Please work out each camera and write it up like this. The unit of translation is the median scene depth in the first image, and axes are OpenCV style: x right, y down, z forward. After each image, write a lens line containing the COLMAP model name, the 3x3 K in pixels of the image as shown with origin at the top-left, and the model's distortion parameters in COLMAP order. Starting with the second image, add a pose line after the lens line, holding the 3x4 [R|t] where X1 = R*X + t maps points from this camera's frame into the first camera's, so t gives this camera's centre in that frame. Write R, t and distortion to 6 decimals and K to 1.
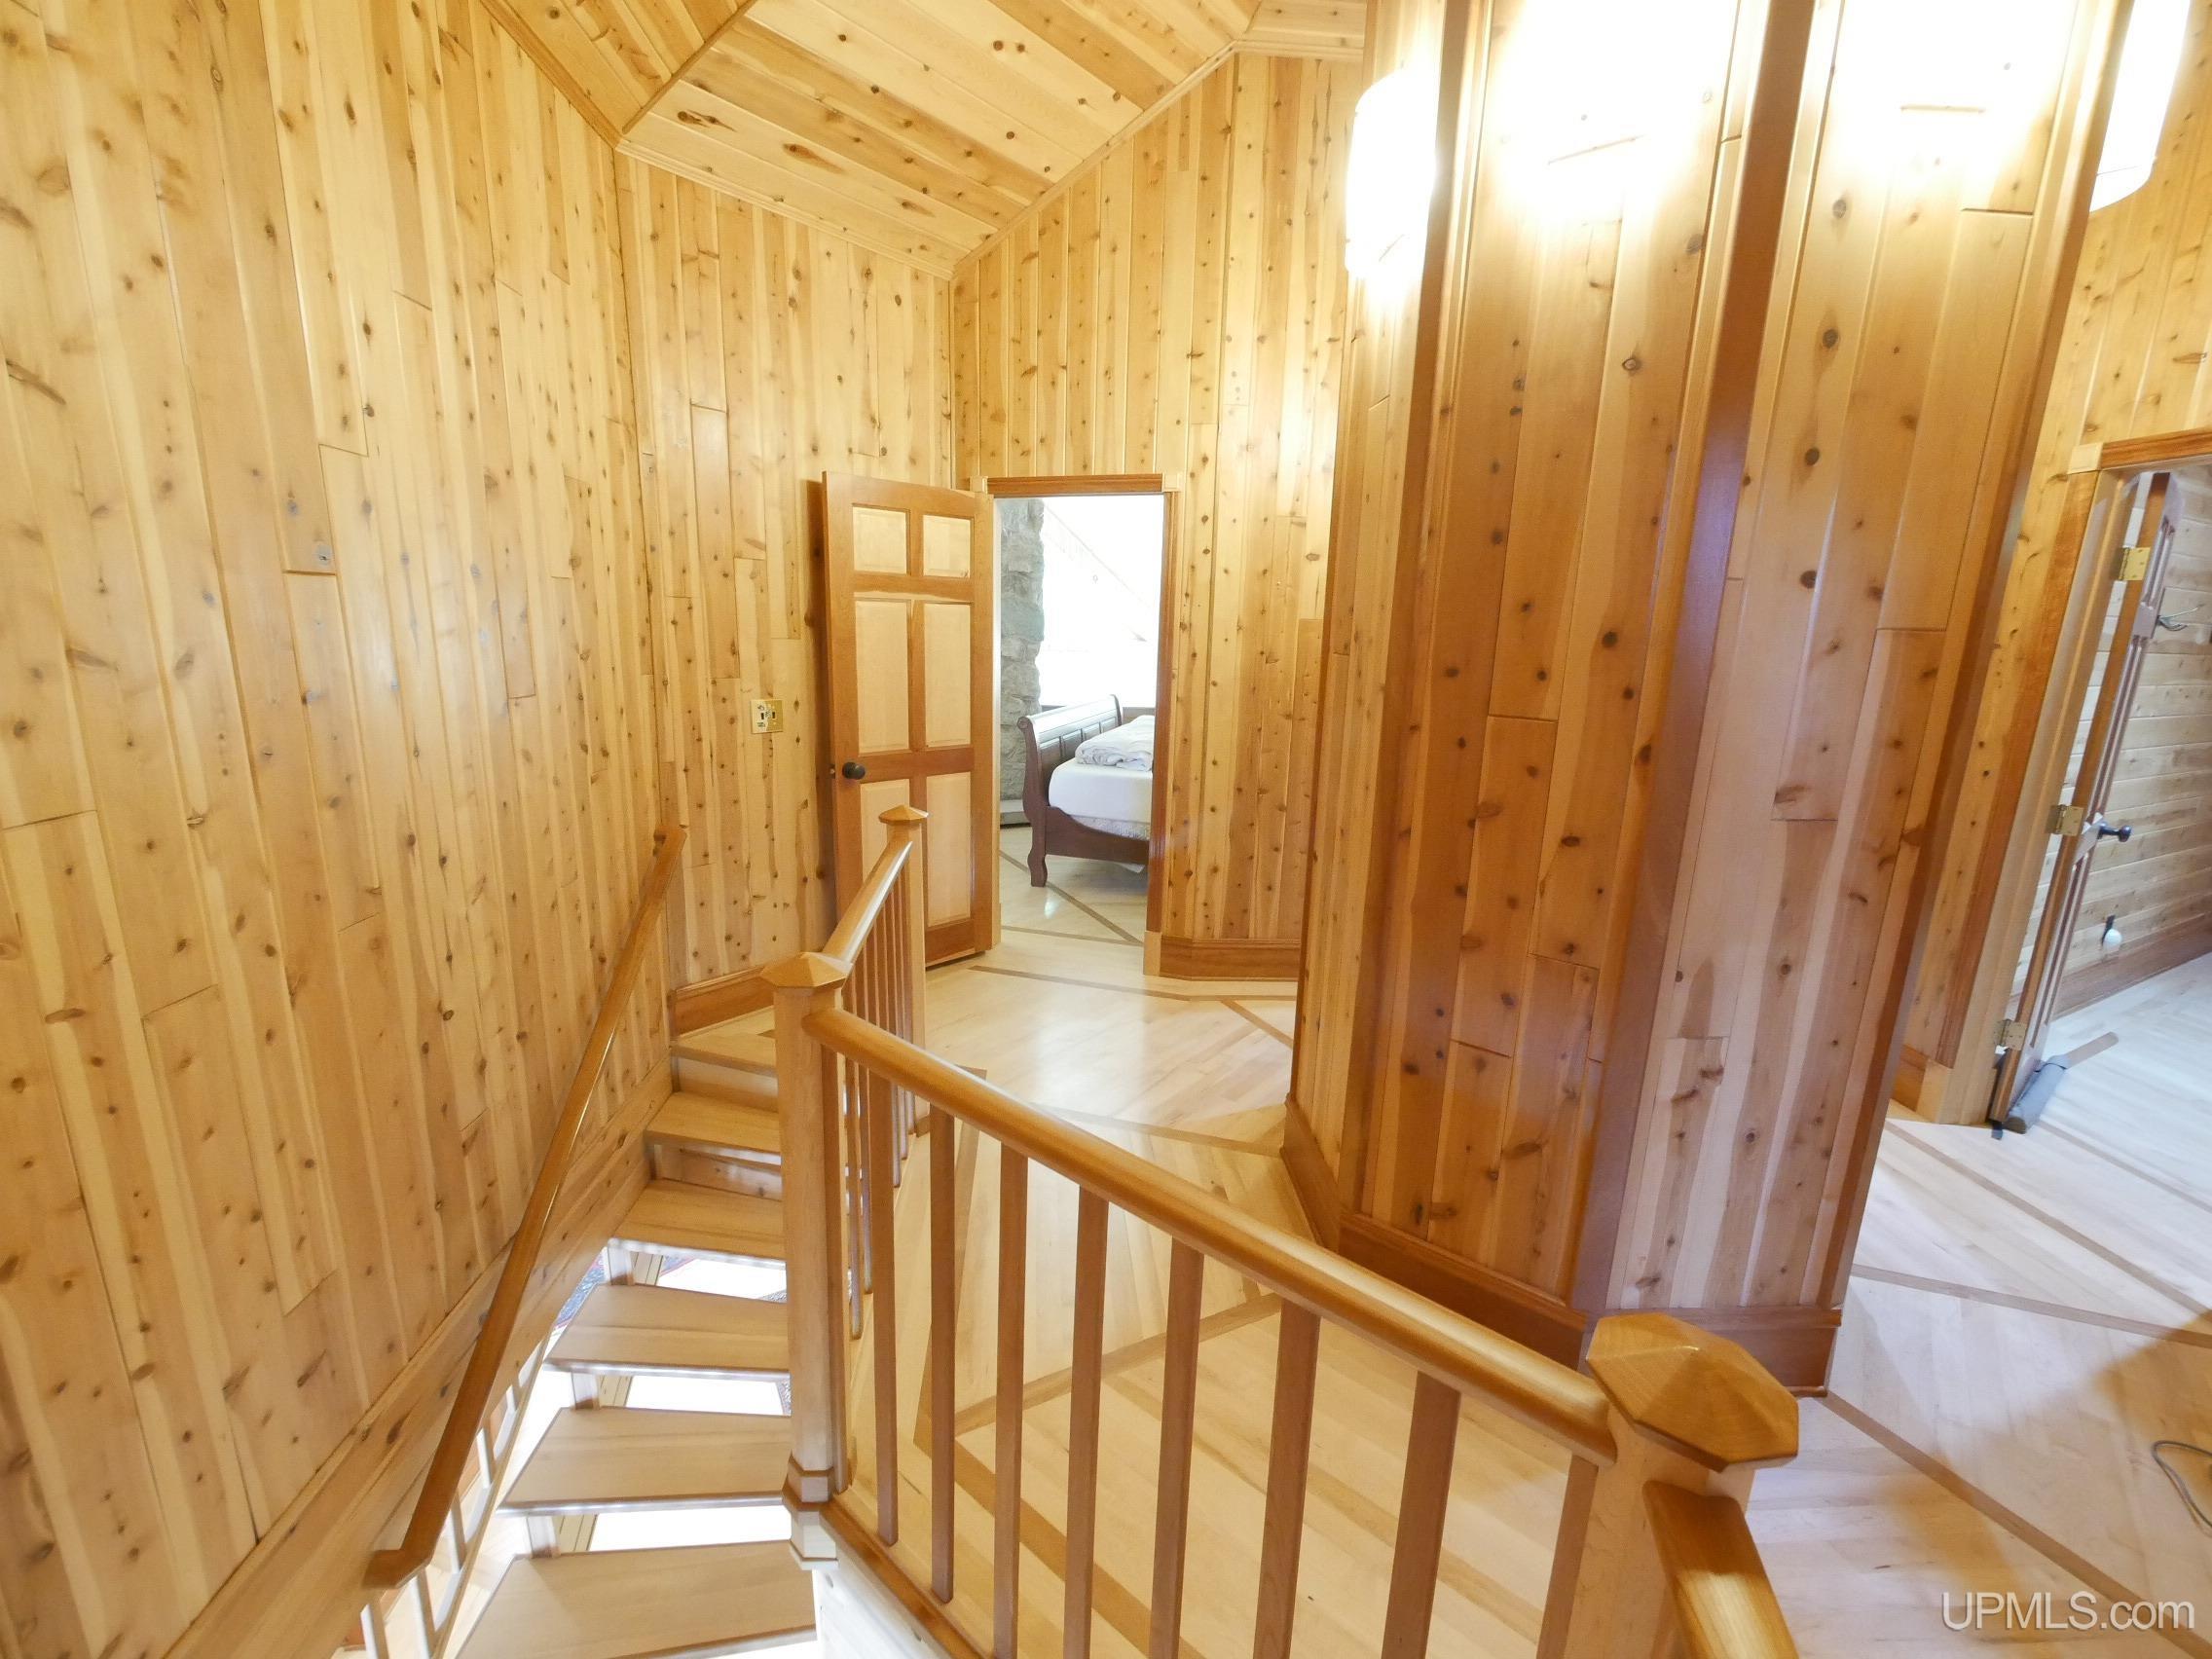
lens RADIAL K [[910.1, 0, 1103.9], [0, 910.1, 822.2], [0, 0, 1]] dist [-0.008402, 0.000754]
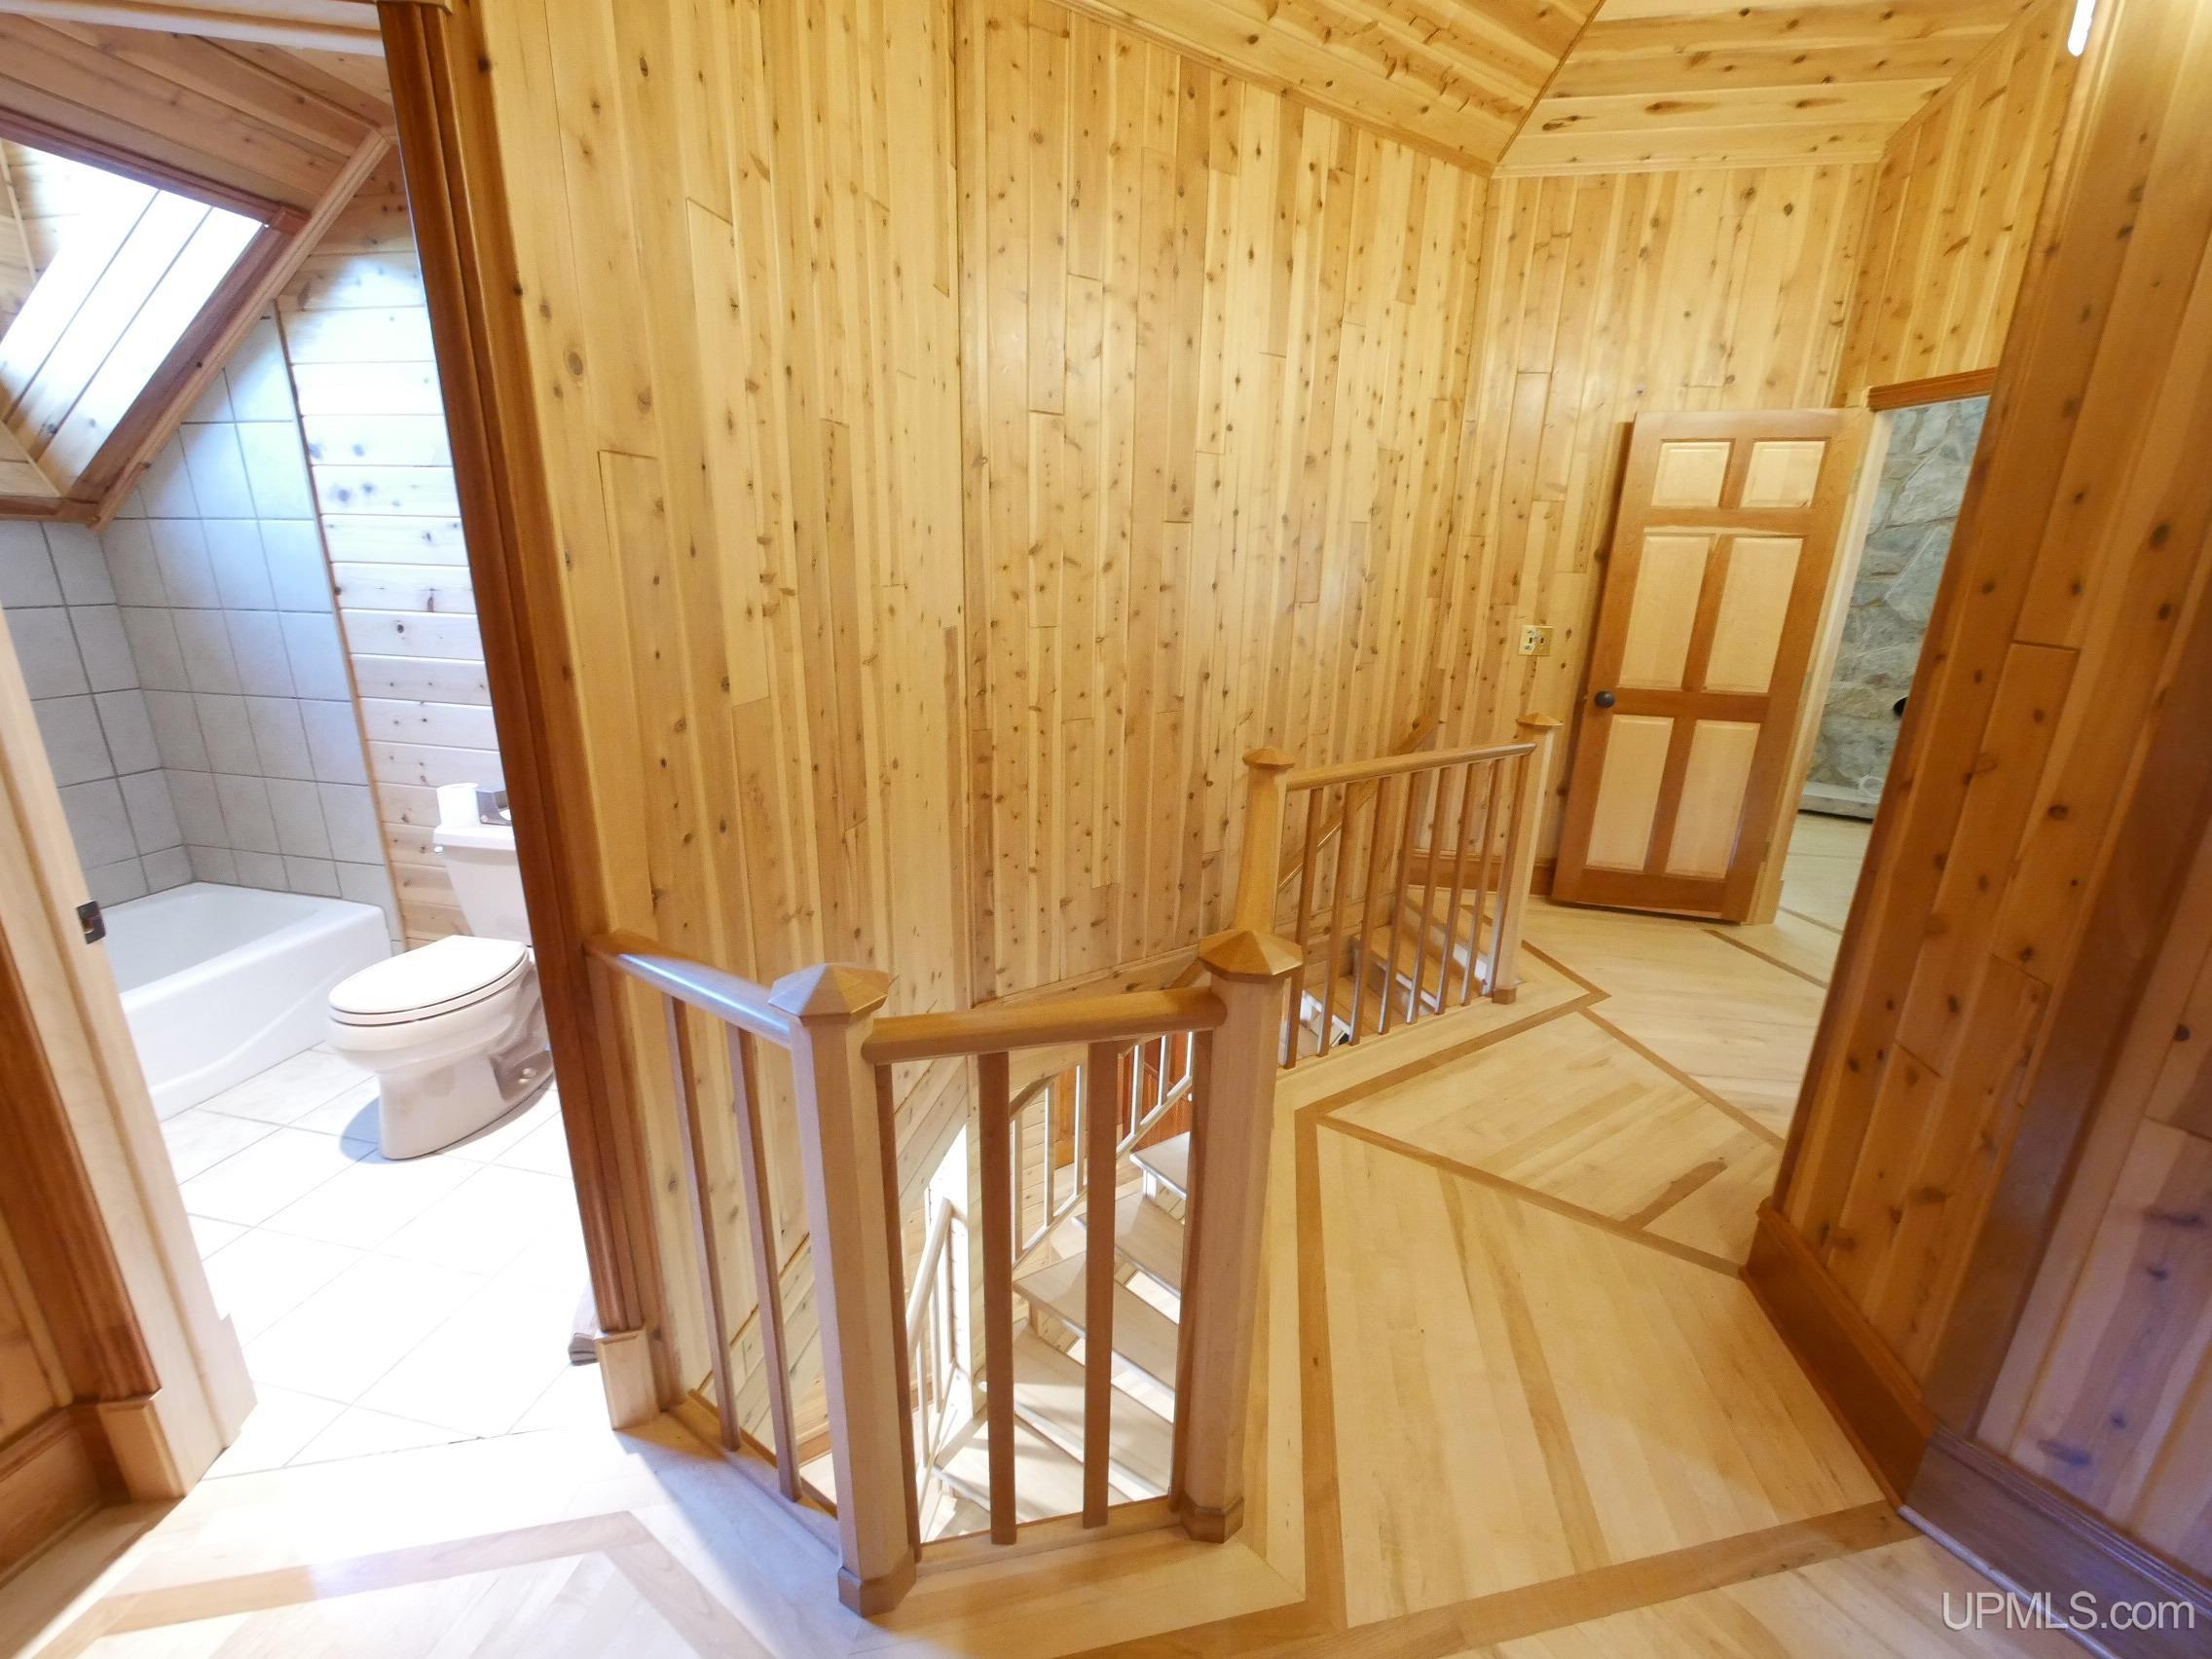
lens RADIAL K [[910.1, 0, 1103.9], [0, 910.1, 822.2], [0, 0, 1]] dist [-0.008402, 0.000754]
pose [[0.484843, 0.231435, -0.843424, 0.486207], [-0.194726, 0.968713, 0.153876, 0.043464], [0.852648, 0.089631, 0.514740, -0.036725]]
